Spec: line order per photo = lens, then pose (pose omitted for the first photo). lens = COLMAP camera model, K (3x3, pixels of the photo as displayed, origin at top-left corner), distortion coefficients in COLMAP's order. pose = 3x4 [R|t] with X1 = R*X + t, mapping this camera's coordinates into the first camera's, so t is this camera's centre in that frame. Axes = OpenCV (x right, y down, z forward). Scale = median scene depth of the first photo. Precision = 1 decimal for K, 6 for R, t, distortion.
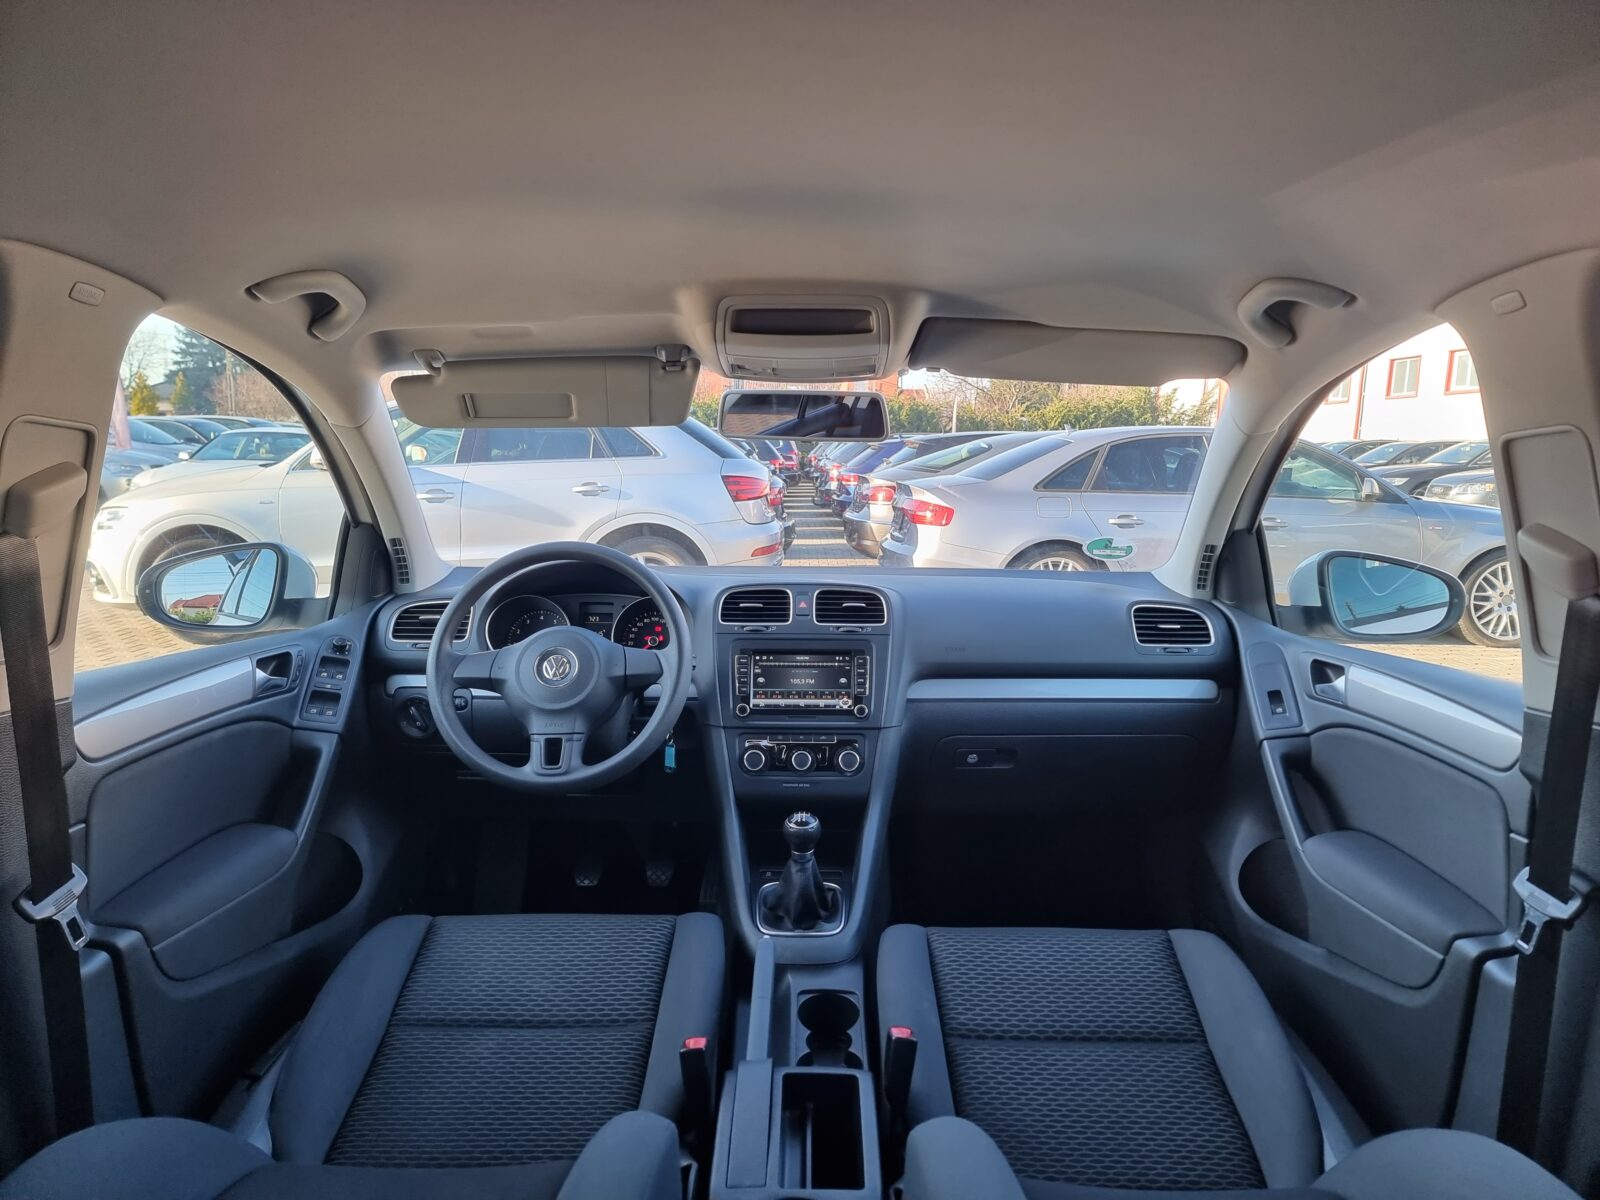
lens RADIAL K [[1115.2, 0, 818.3], [0, 1115.2, 610.9], [0, 0, 1]] dist [0.064589, -0.058007]
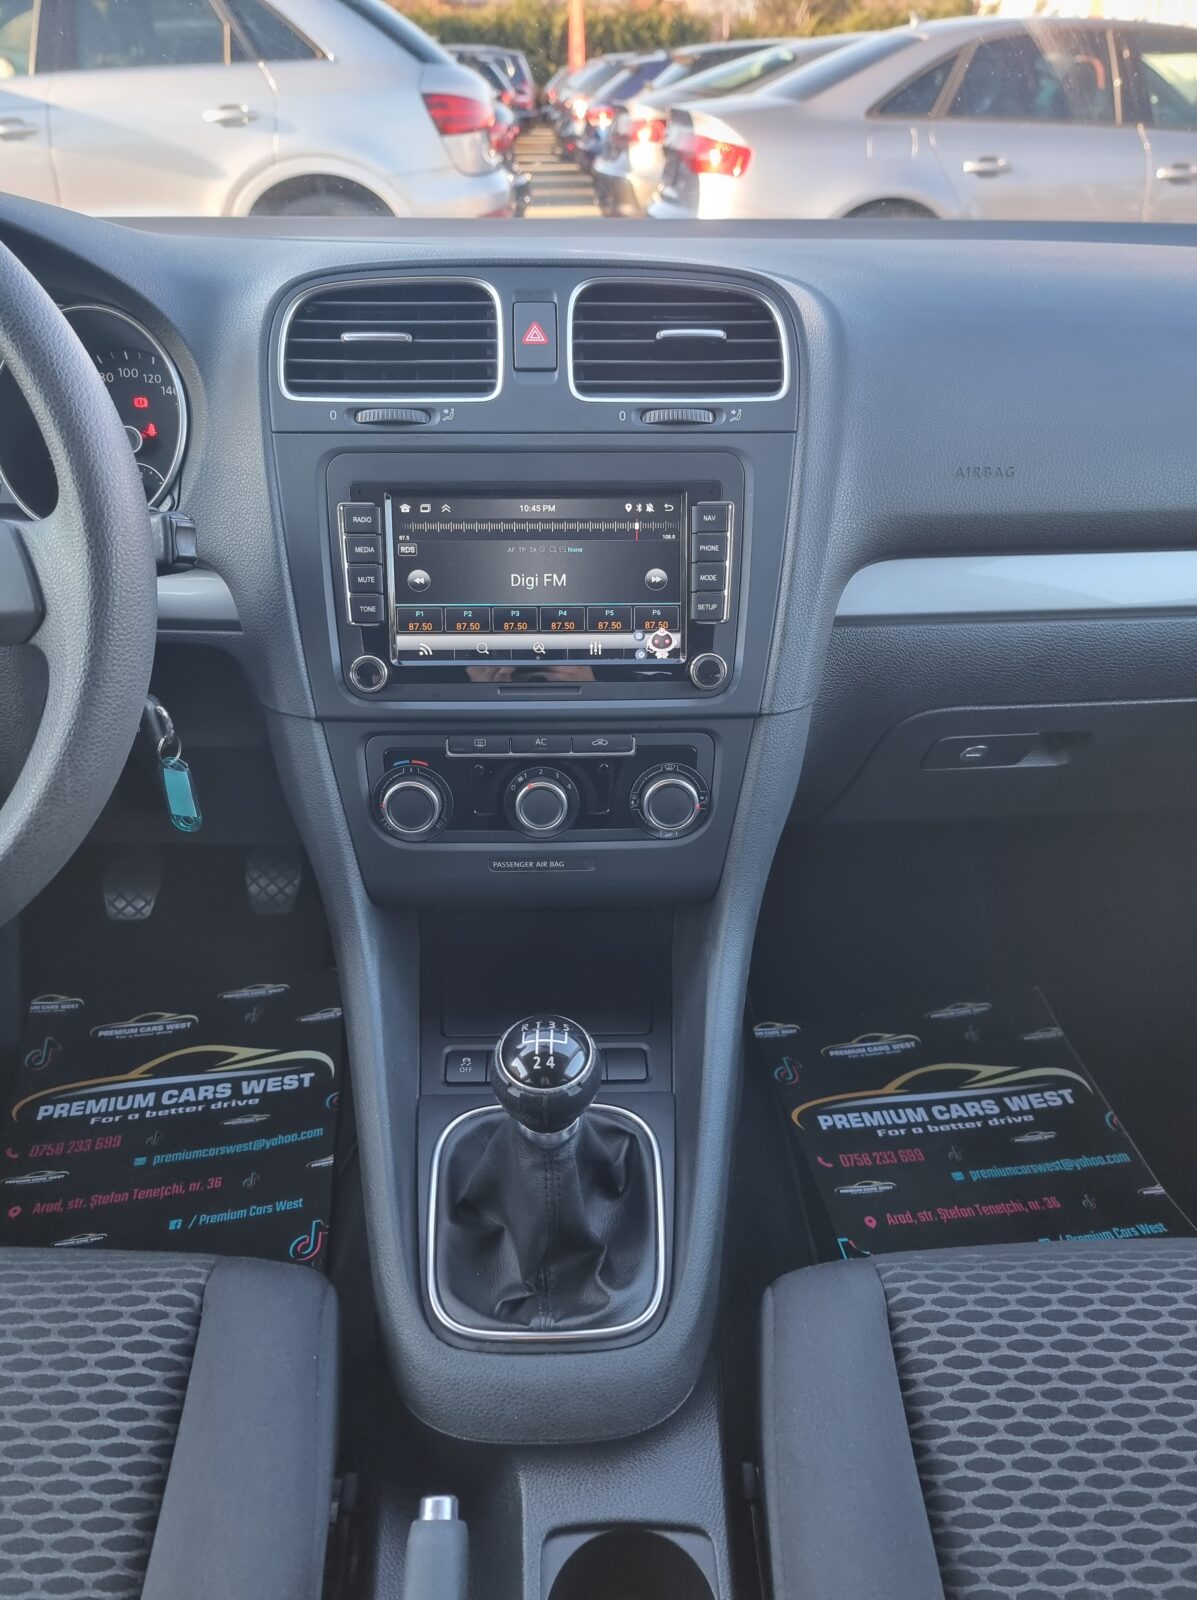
lens RADIAL K [[1115.2, 0, 576.9], [0, 1115.2, 803.8], [0, 0, 1]] dist [0.064589, -0.058007]
pose [[0.999881, -0.012598, 0.008934, -0.006393], [0.007882, 0.913723, 0.406262, -0.014190], [-0.013281, -0.406143, 0.913713, 0.651327]]
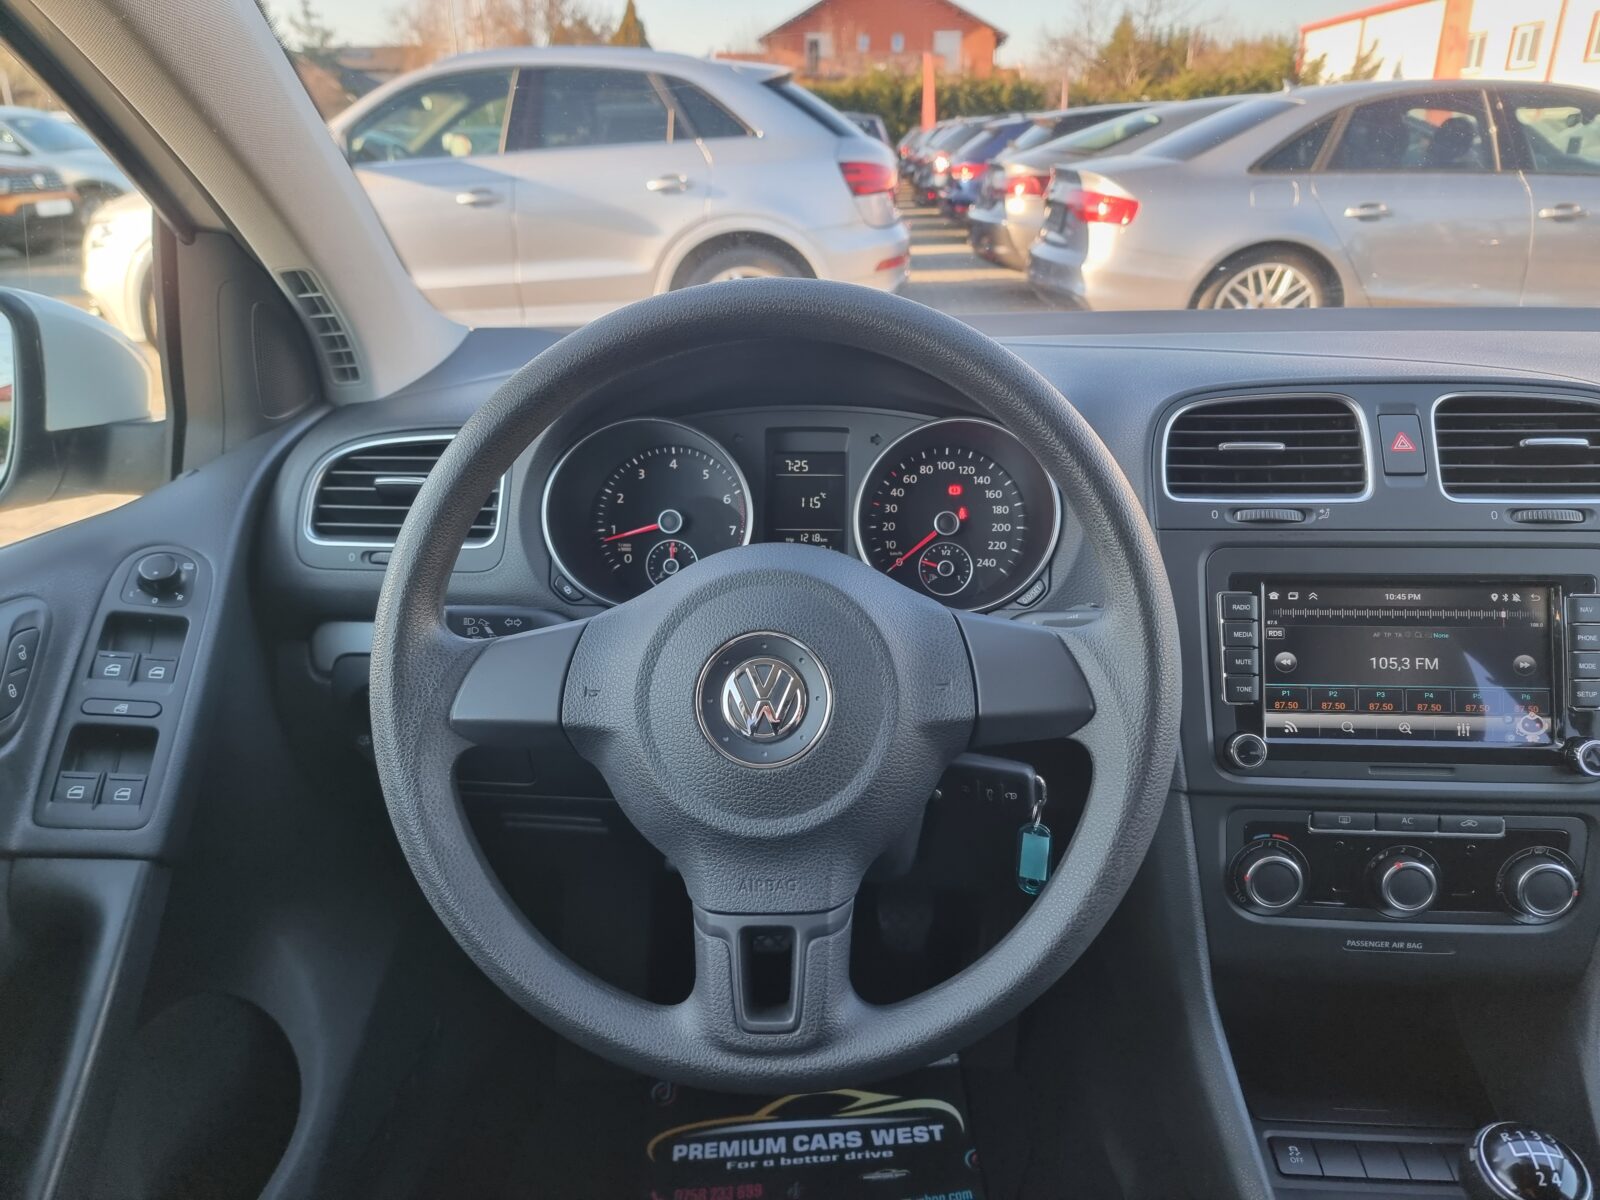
lens RADIAL K [[1115.2, 0, 808.7], [0, 1115.2, 592.7], [0, 0, 1]] dist [0.064589, -0.058007]
pose [[0.997263, 0.002897, -0.073877, -0.178839], [0.014366, 0.972592, 0.232076, -0.046234], [0.072524, -0.232502, 0.969888, 0.634721]]
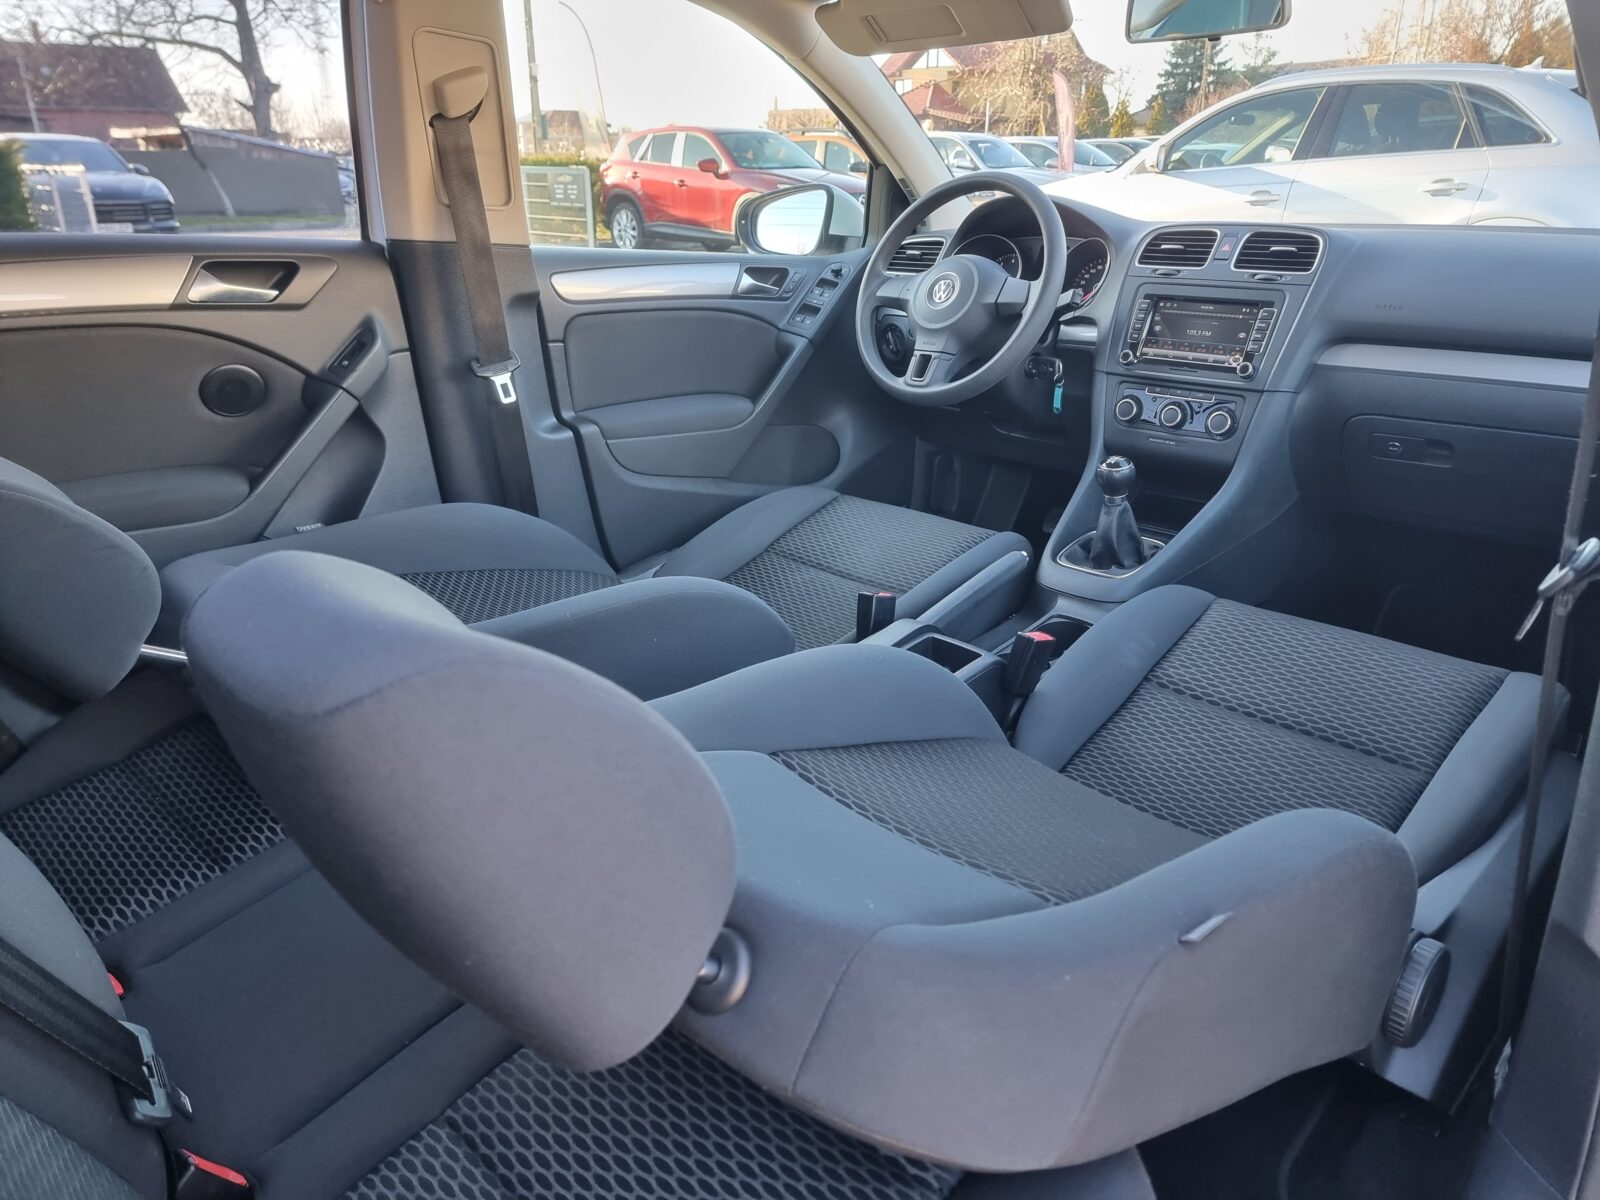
lens RADIAL K [[1115.2, 0, 788.7], [0, 1115.2, 614.4], [0, 0, 1]] dist [0.064589, -0.058007]
pose [[0.691516, 0.249455, -0.677921, 0.442282], [-0.090418, 0.960990, 0.261385, 0.073783], [0.716680, -0.119456, 0.687096, 0.082518]]
